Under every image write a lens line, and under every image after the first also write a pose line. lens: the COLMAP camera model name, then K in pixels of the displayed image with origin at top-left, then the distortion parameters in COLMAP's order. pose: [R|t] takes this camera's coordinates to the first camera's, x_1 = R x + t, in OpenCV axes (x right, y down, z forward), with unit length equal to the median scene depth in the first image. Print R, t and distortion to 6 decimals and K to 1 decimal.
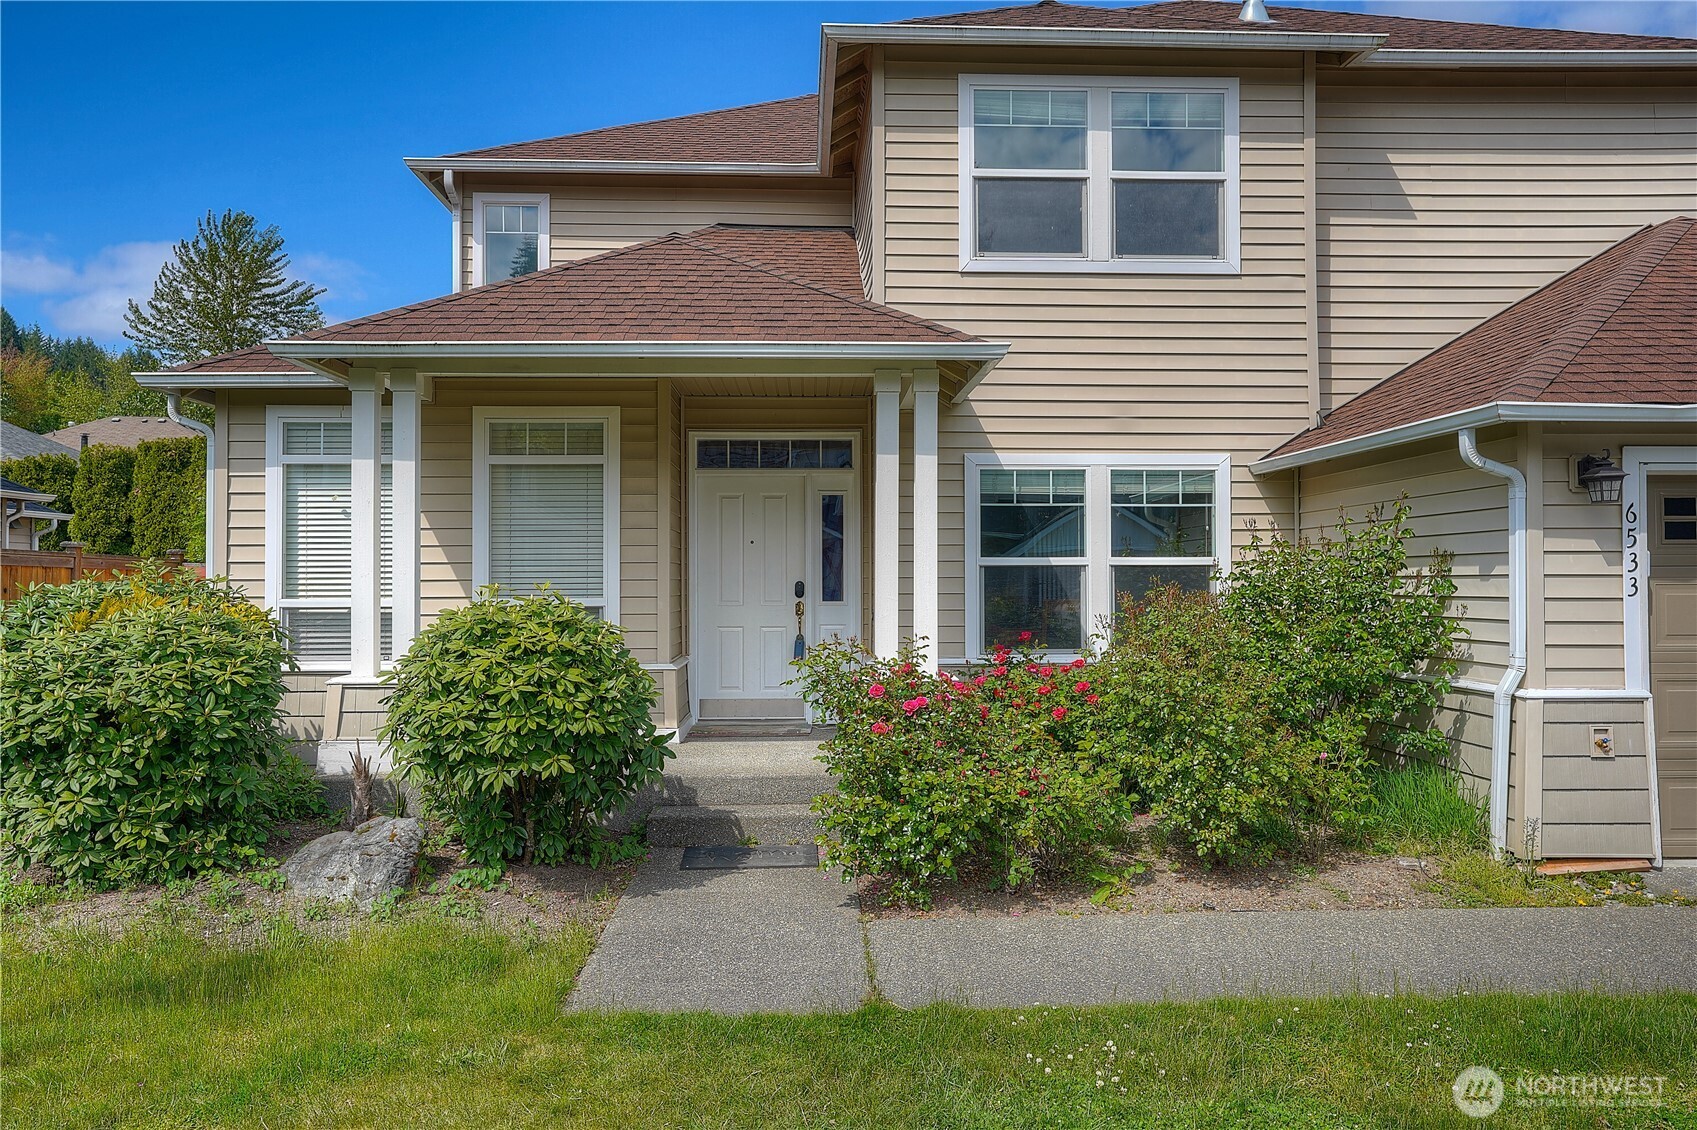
lens RADIAL K [[1231.1, 0, 847.2], [0, 1231.1, 567.8], [0, 0, 1]] dist [0.005766, 0.016384]
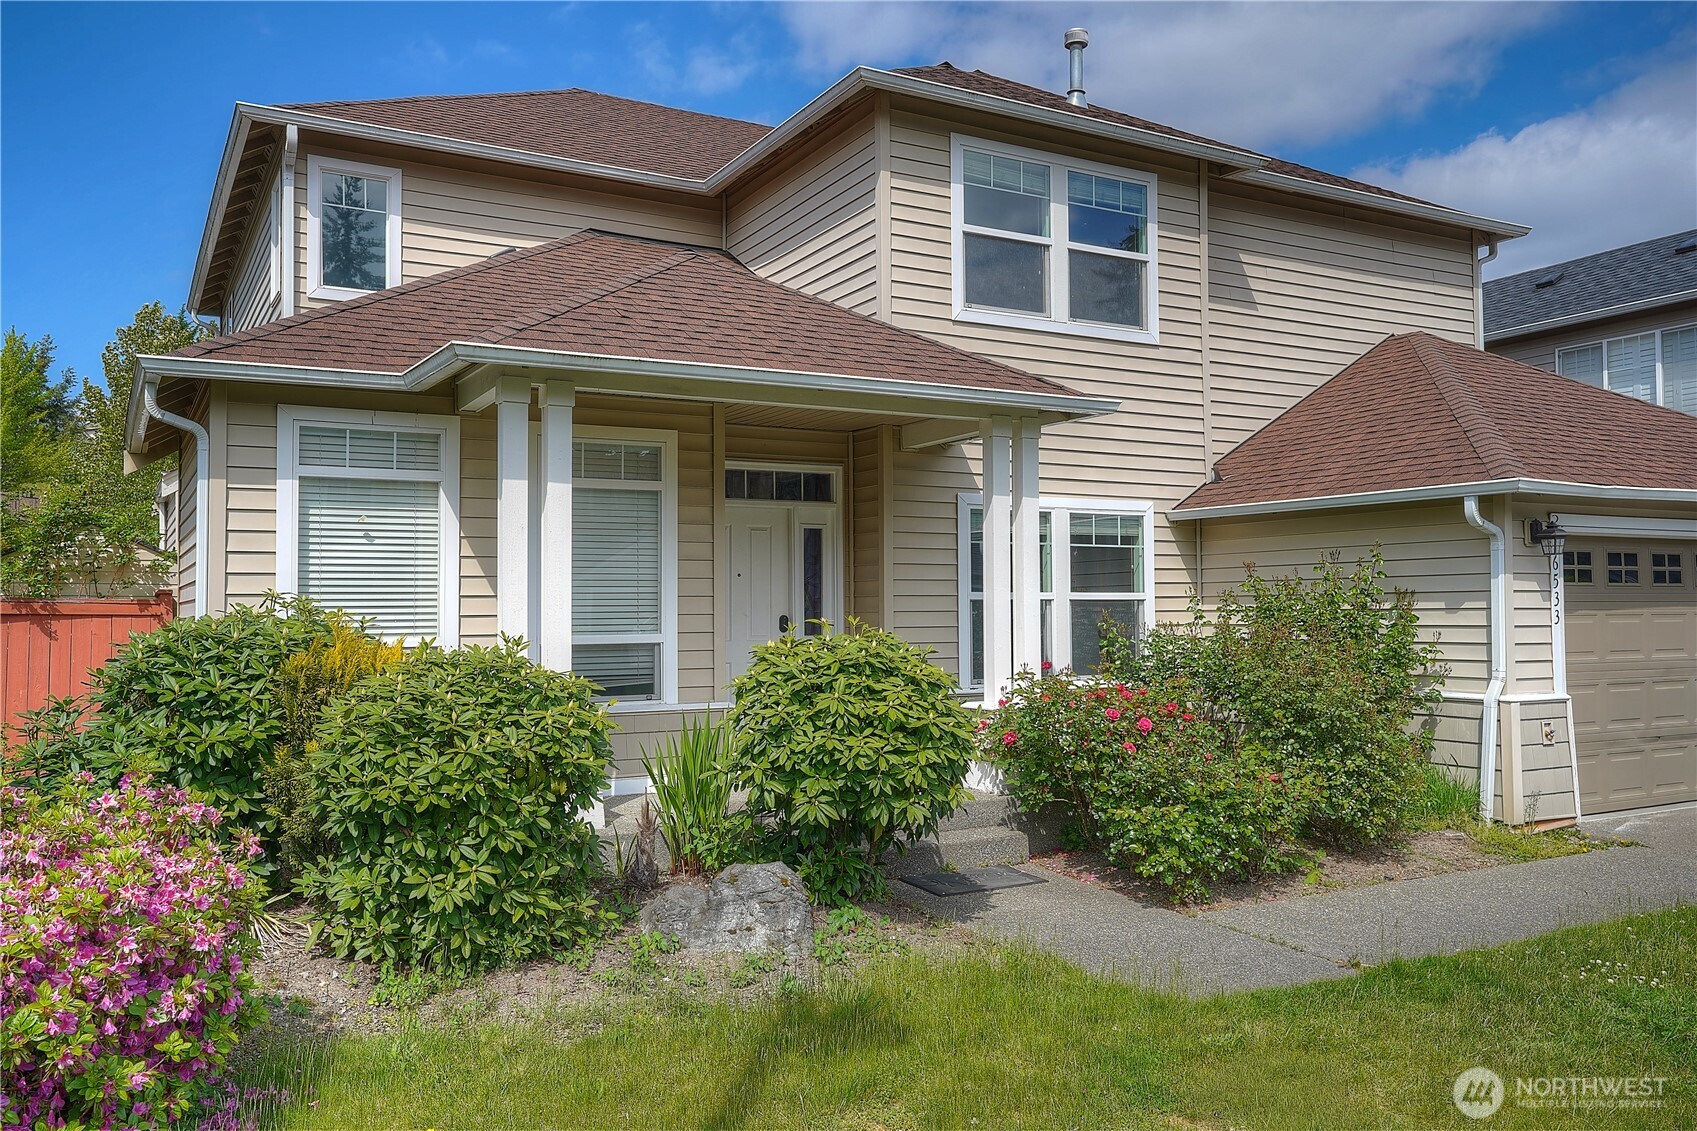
lens RADIAL K [[1342.9, 0, 849.9], [0, 1342.9, 569.1], [0, 0, 1]] dist [0.025966, -0.011074]
pose [[0.891442, 0.012254, 0.452969, -0.532308], [-0.001685, 0.999717, -0.023729, -0.000657], [-0.453132, 0.020390, 0.891210, 0.023648]]
